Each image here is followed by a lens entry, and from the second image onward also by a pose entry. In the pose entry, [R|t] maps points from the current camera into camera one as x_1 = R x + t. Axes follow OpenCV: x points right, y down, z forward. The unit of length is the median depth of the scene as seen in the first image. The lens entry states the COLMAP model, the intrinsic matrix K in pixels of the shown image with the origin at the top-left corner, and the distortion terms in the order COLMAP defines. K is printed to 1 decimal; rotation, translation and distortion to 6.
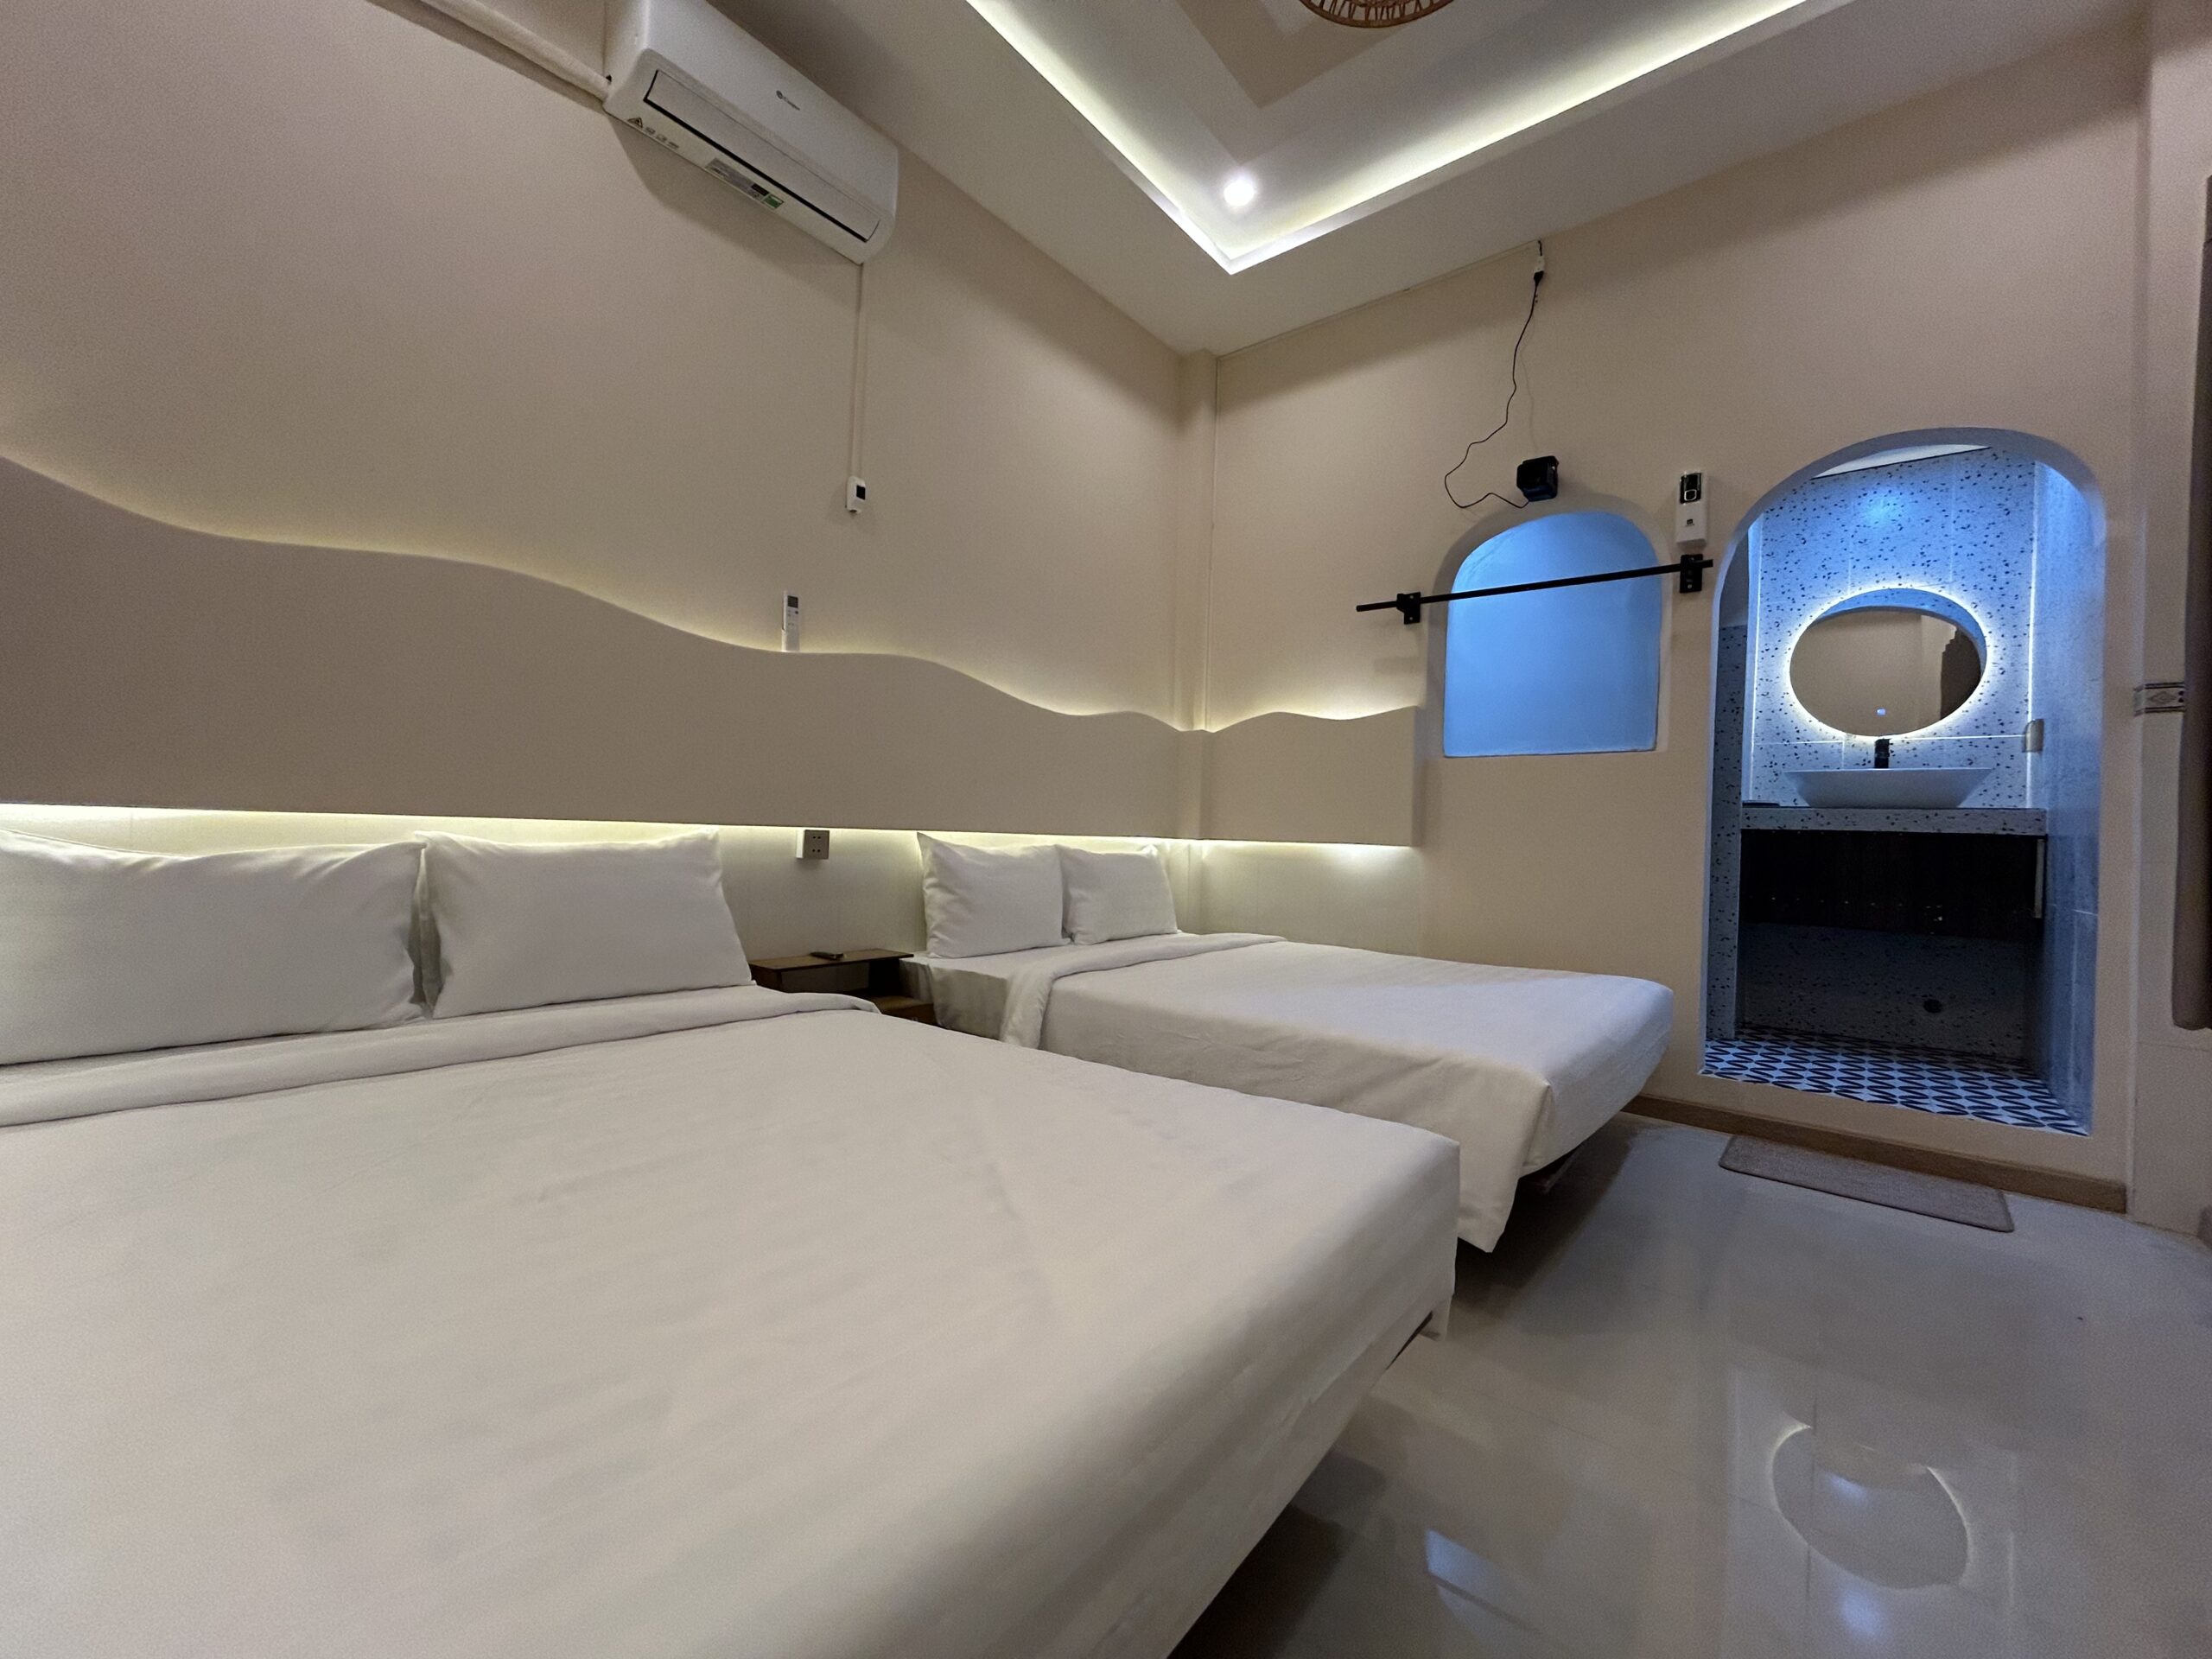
lens RADIAL K [[900.9, 0, 1106.0], [0, 900.9, 829.5], [0, 0, 1]] dist [0.005176, 0.000498]
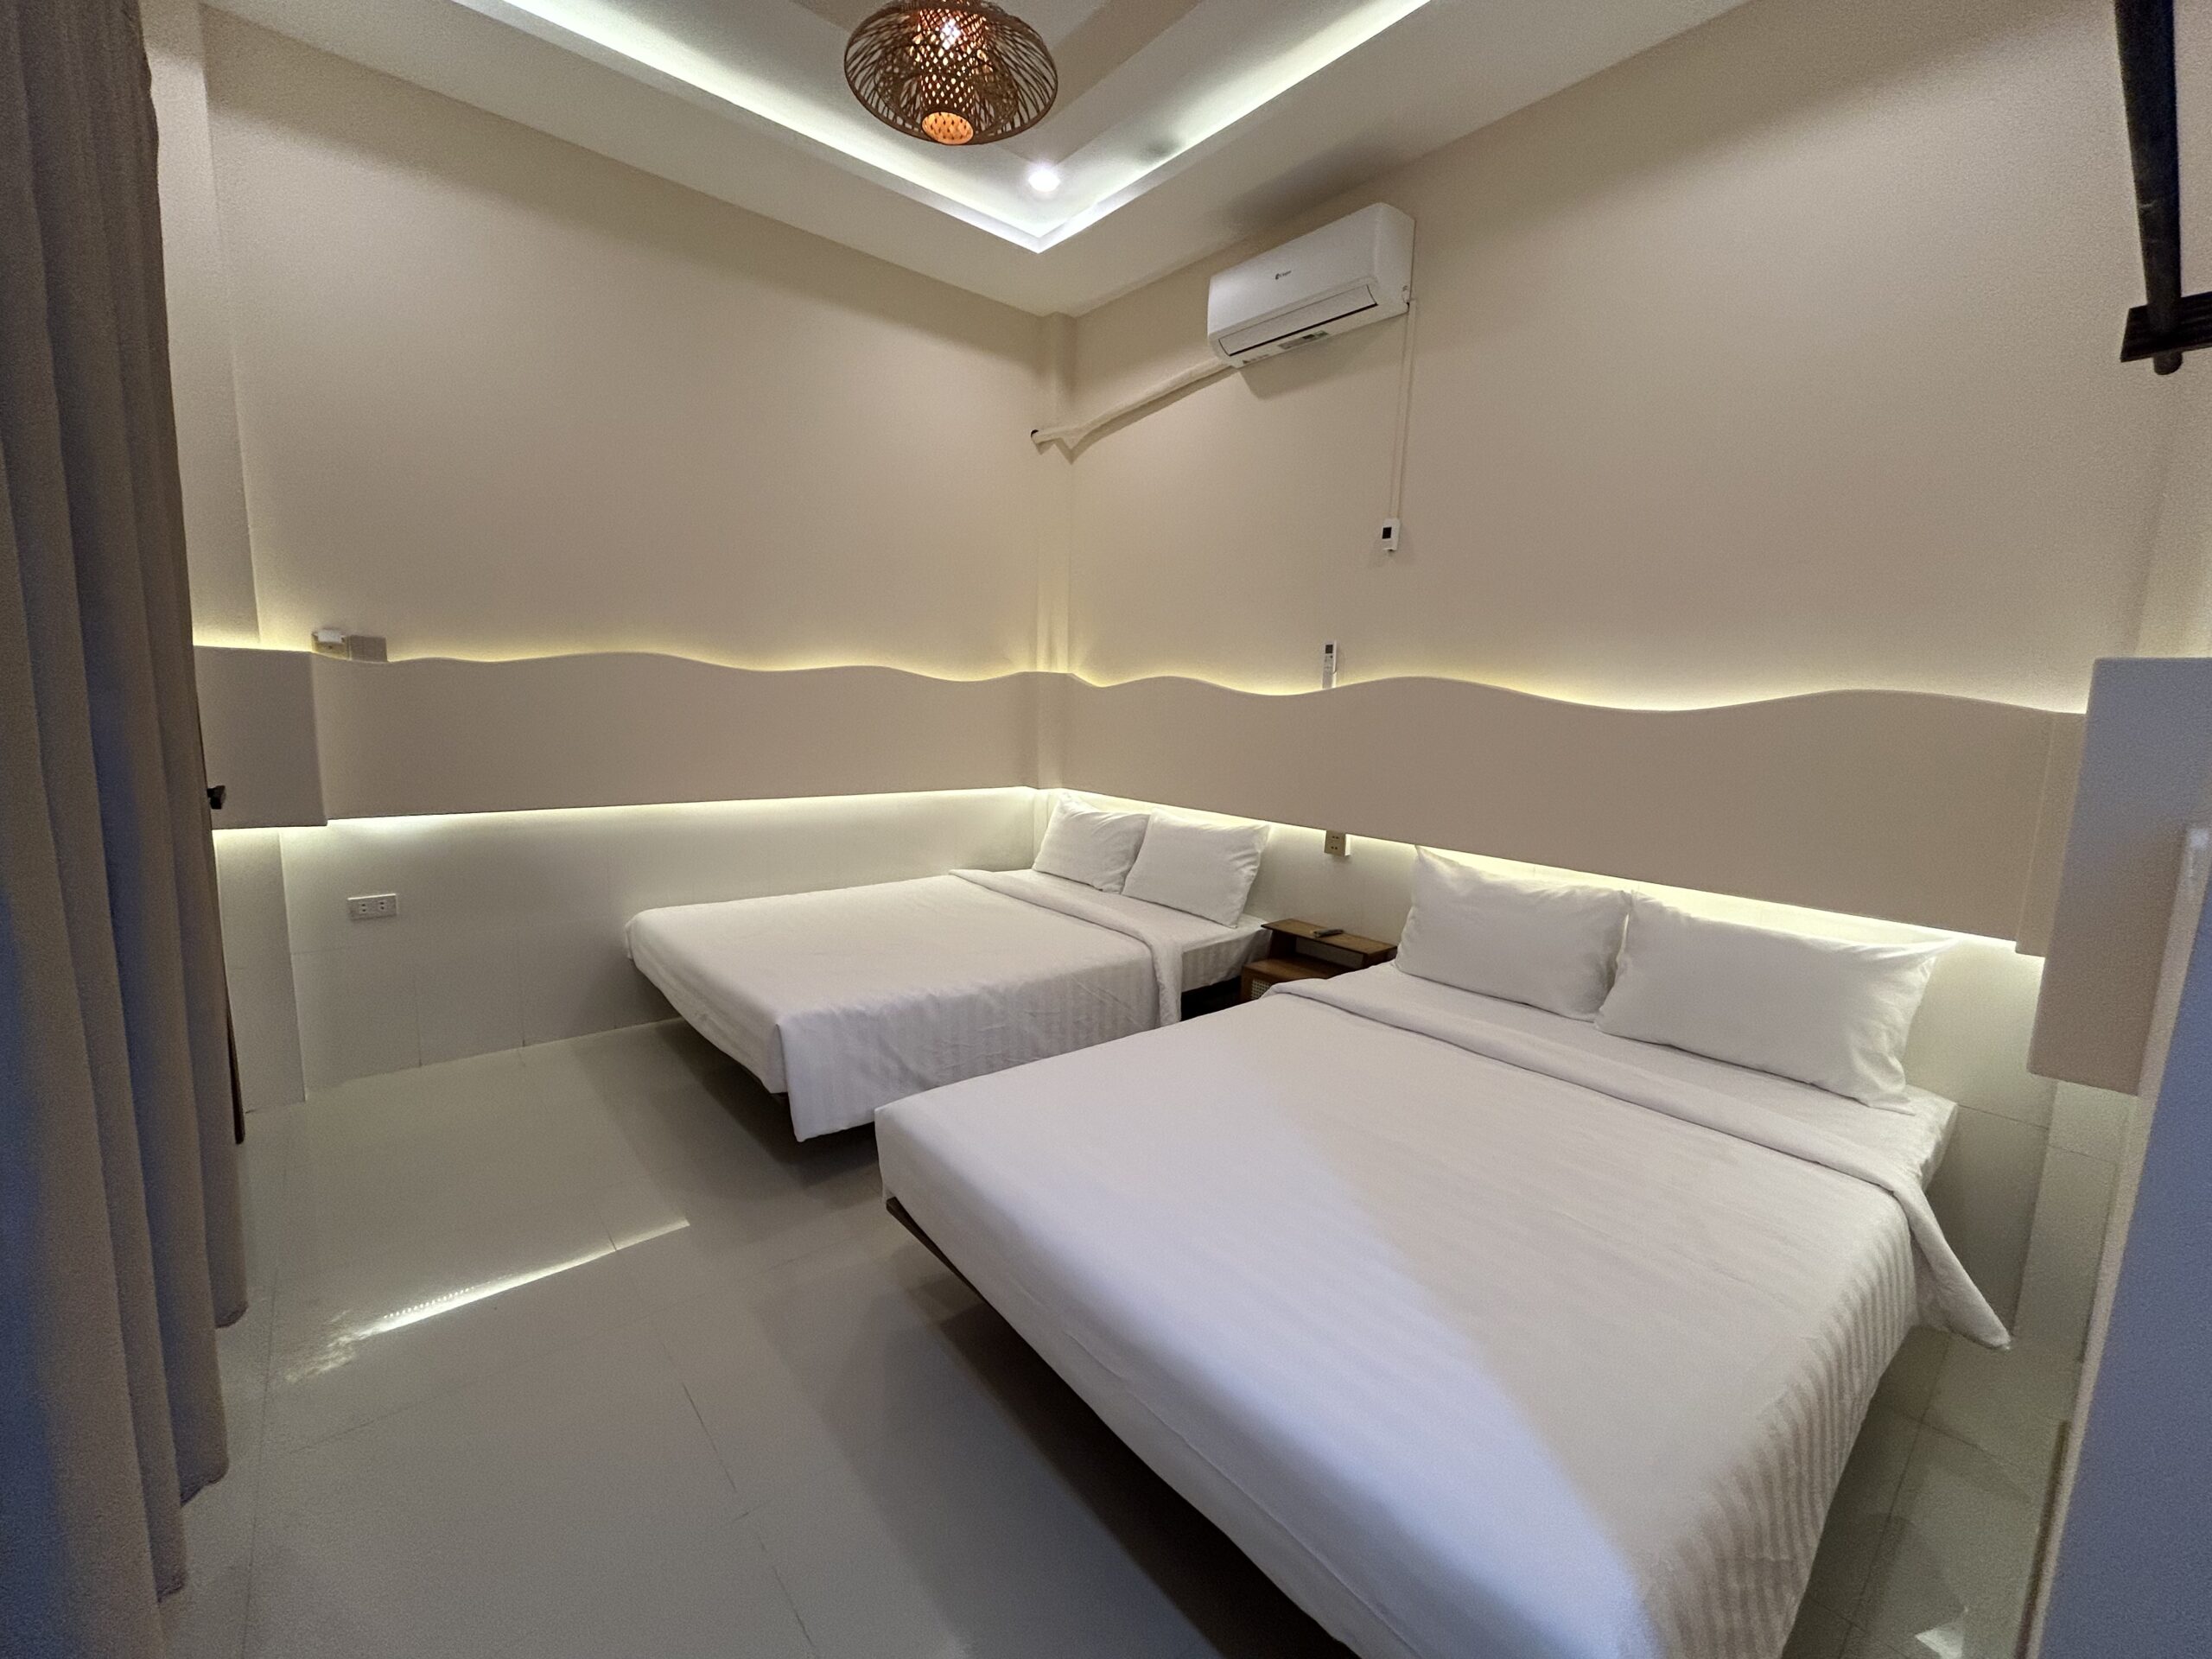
lens RADIAL K [[900.9, 0, 1106.0], [0, 900.9, 829.5], [0, 0, 1]] dist [0.005176, 0.000498]
pose [[-0.177236, 0.094756, -0.979596, 0.733334], [-0.035977, 0.994065, 0.102665, -0.092322], [0.983510, 0.053439, -0.172776, 0.710865]]
